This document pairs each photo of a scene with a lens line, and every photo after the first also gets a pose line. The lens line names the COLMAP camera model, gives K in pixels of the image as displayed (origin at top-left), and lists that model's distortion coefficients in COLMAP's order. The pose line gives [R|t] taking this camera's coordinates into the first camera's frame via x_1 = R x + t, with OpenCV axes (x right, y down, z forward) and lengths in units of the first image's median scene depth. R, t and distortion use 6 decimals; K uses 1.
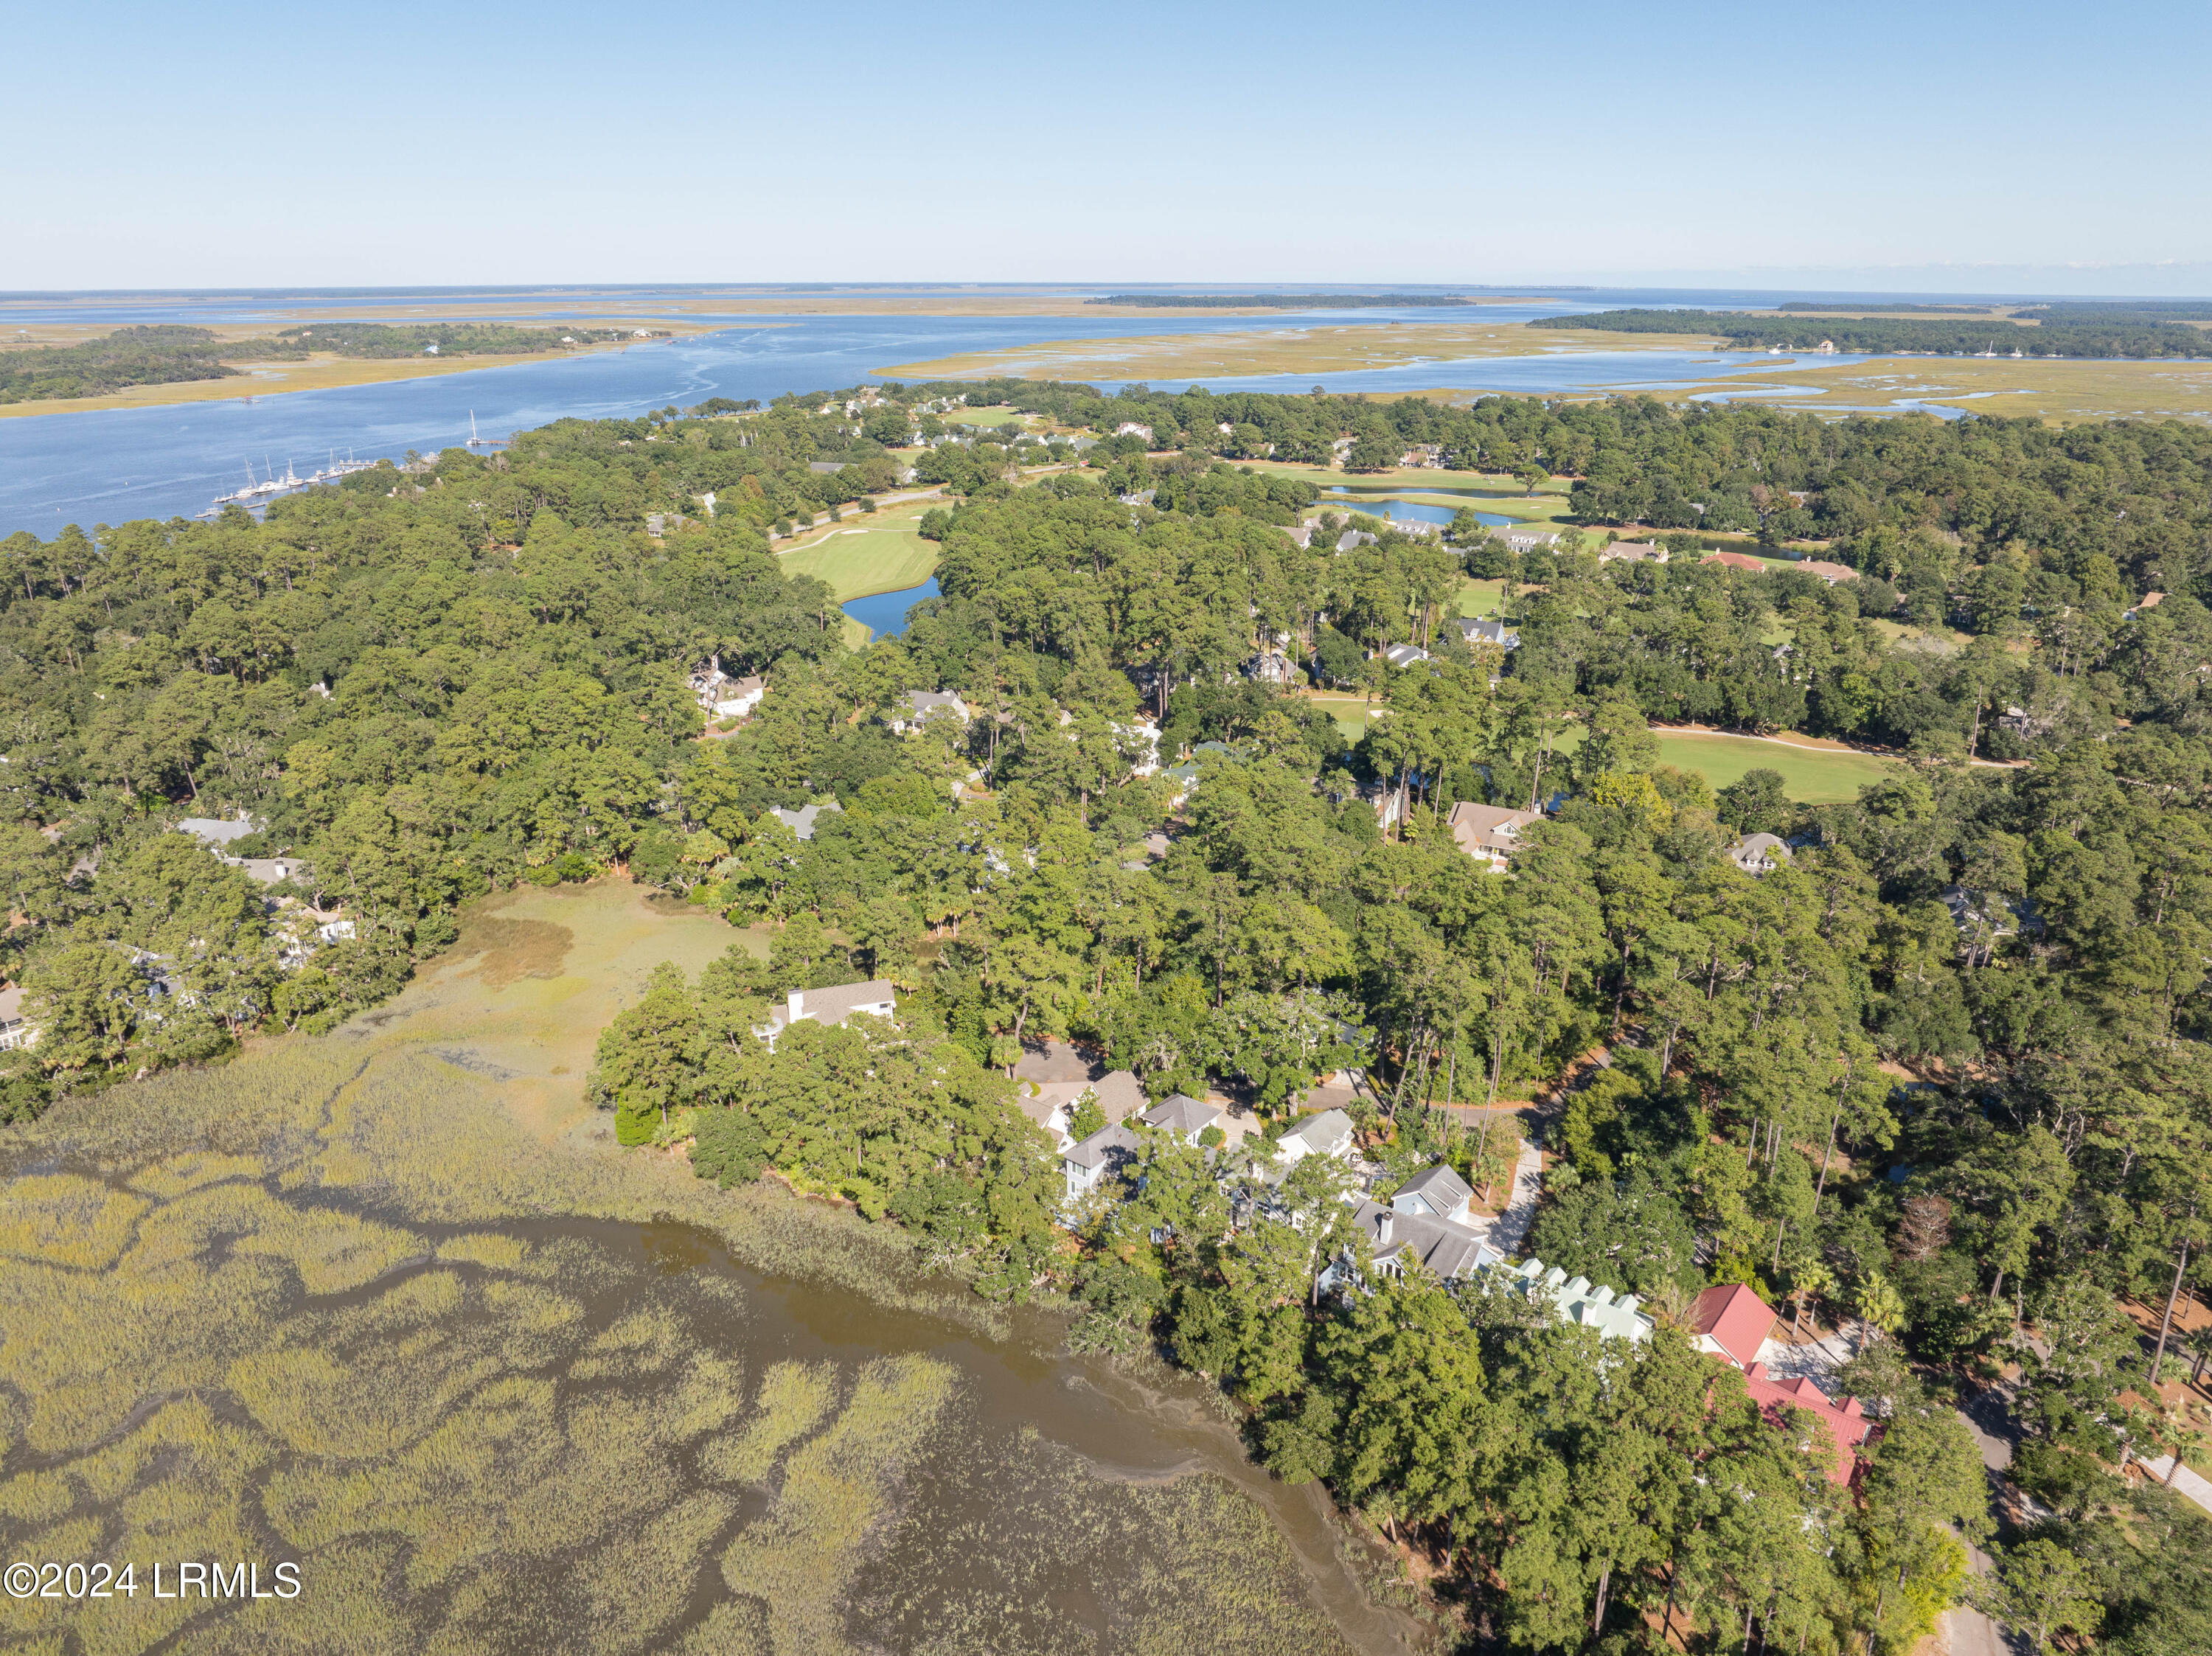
lens RADIAL K [[1571.8, 0, 1115.3], [0, 1571.8, 820.1], [0, 0, 1]] dist [-0.041351, 0.000272]
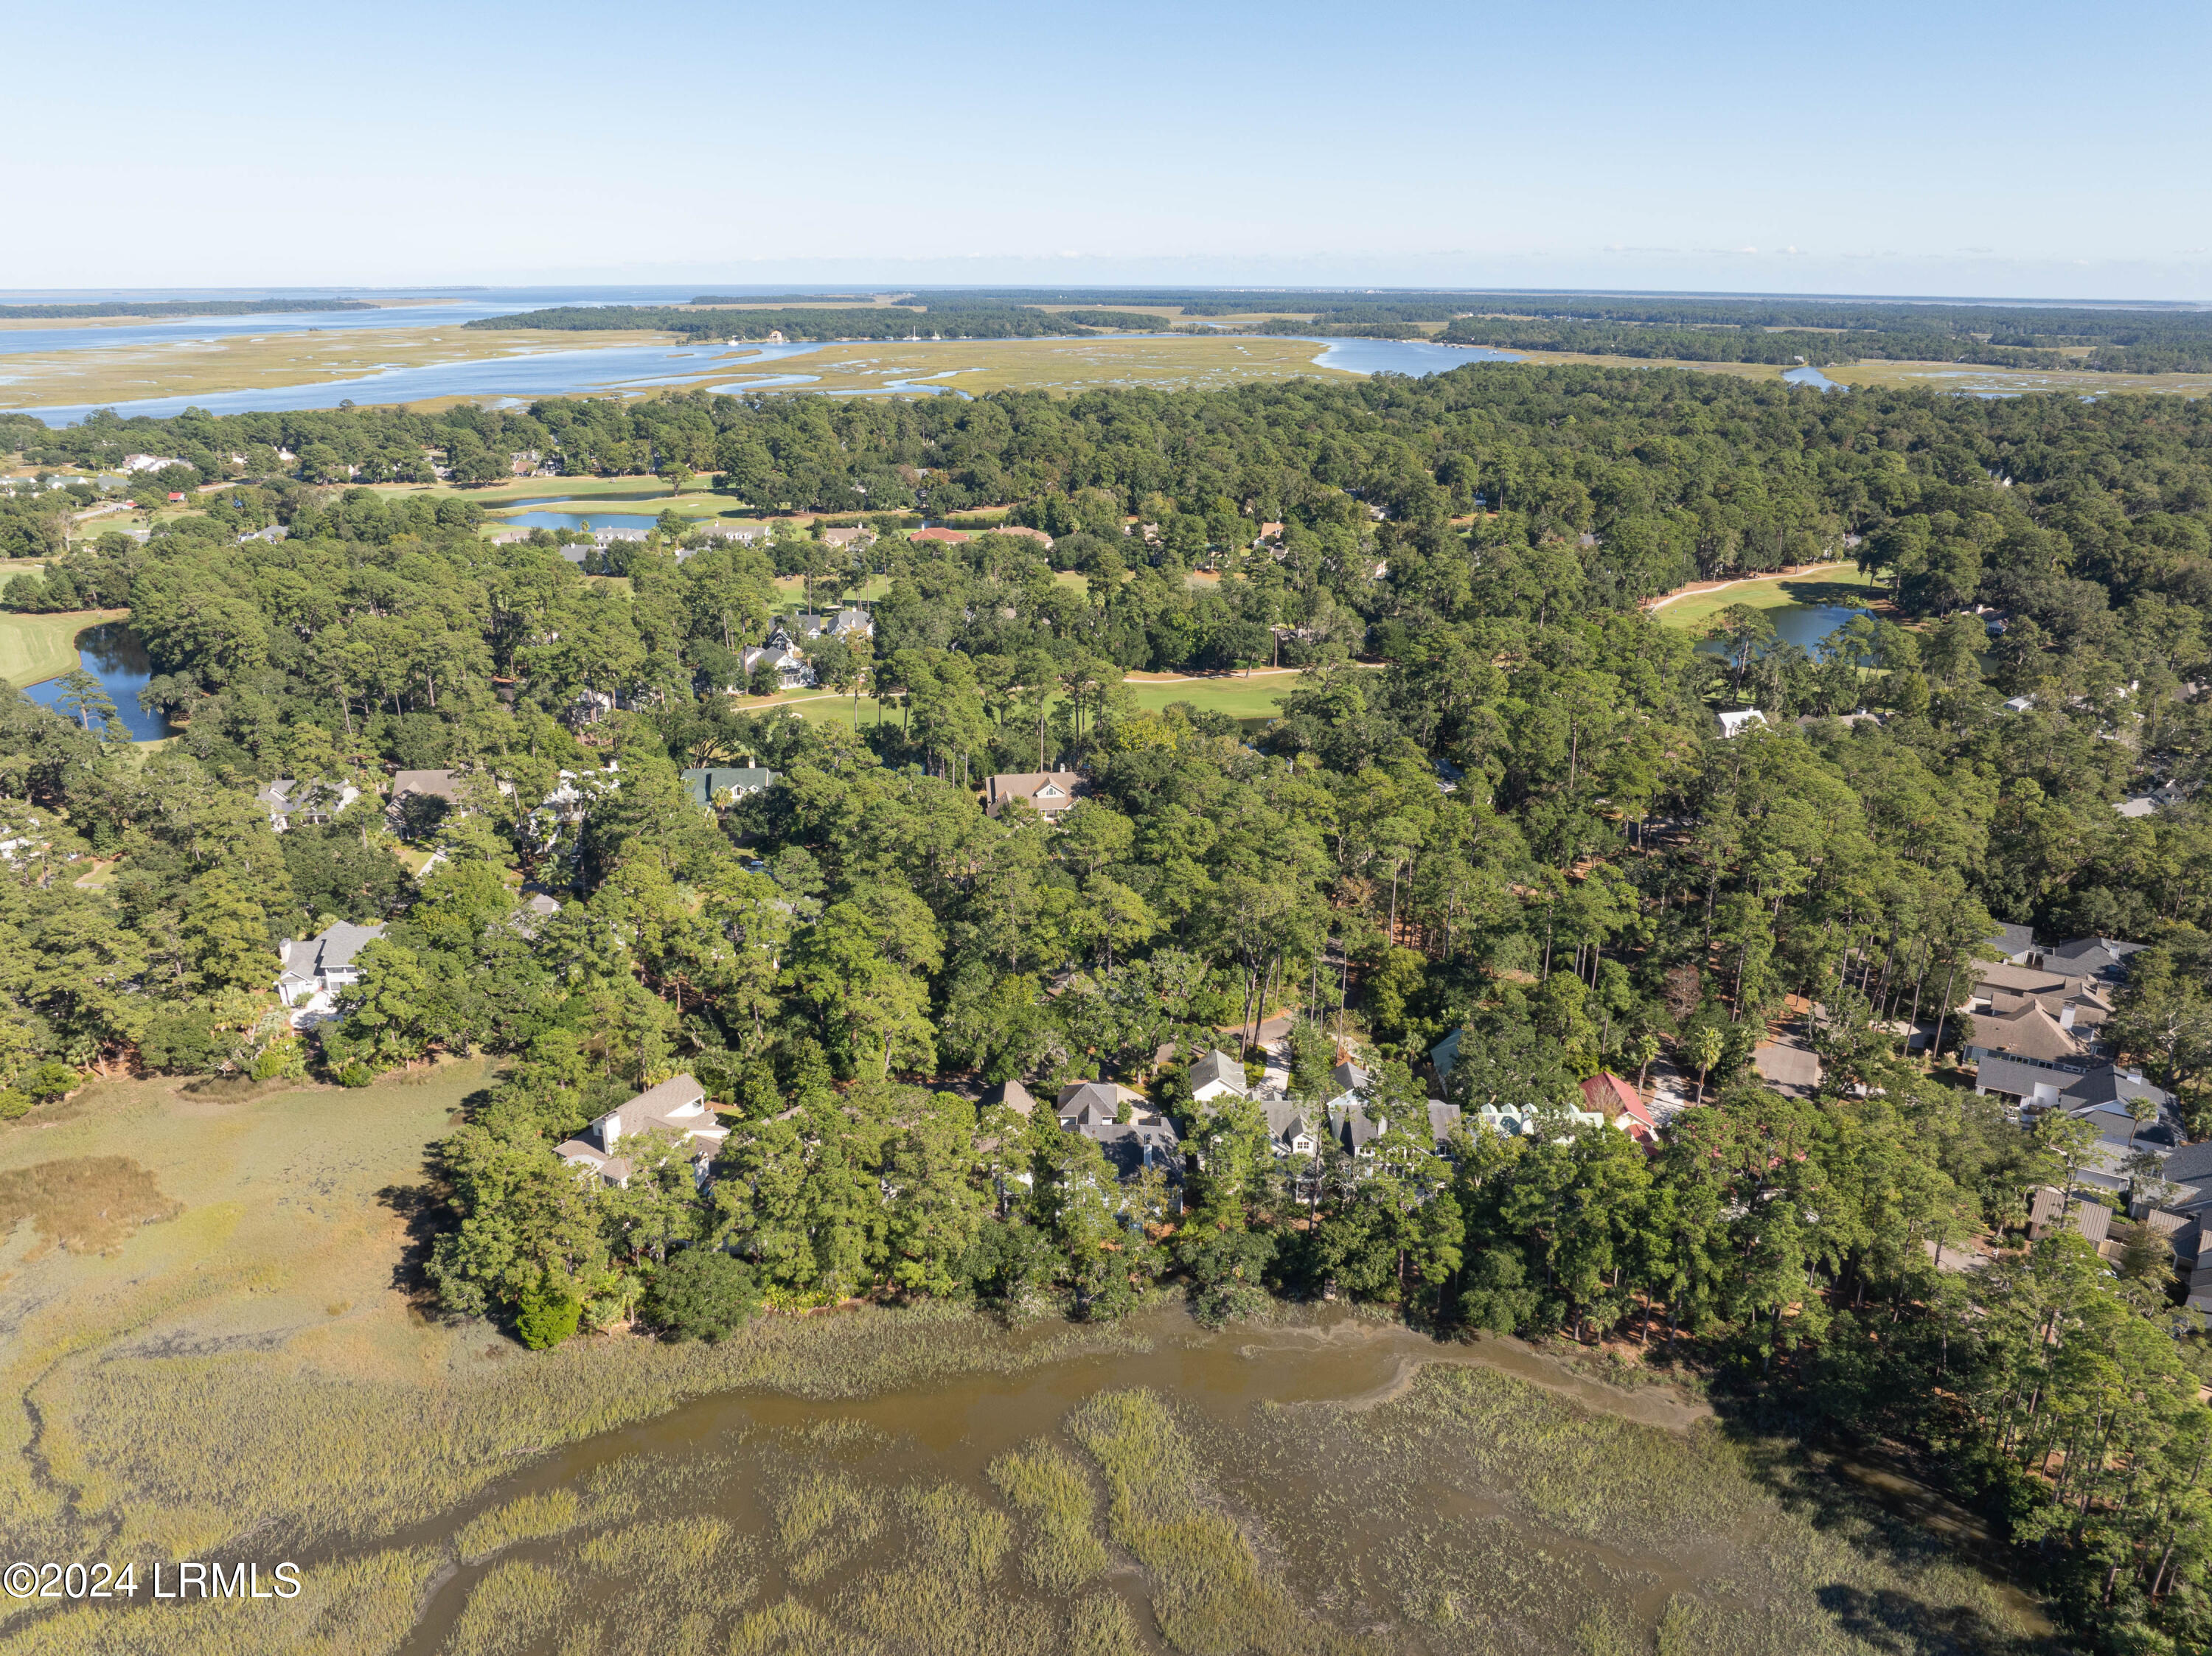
lens RADIAL K [[1566.6, 0, 1107.4], [0, 1566.6, 814.1], [0, 0, 1]] dist [-0.035210, -0.002646]
pose [[0.788175, -0.199509, 0.582217, -0.362343], [0.200192, 0.977664, 0.064007, -0.041492], [-0.581983, 0.066107, 0.810510, 0.112957]]
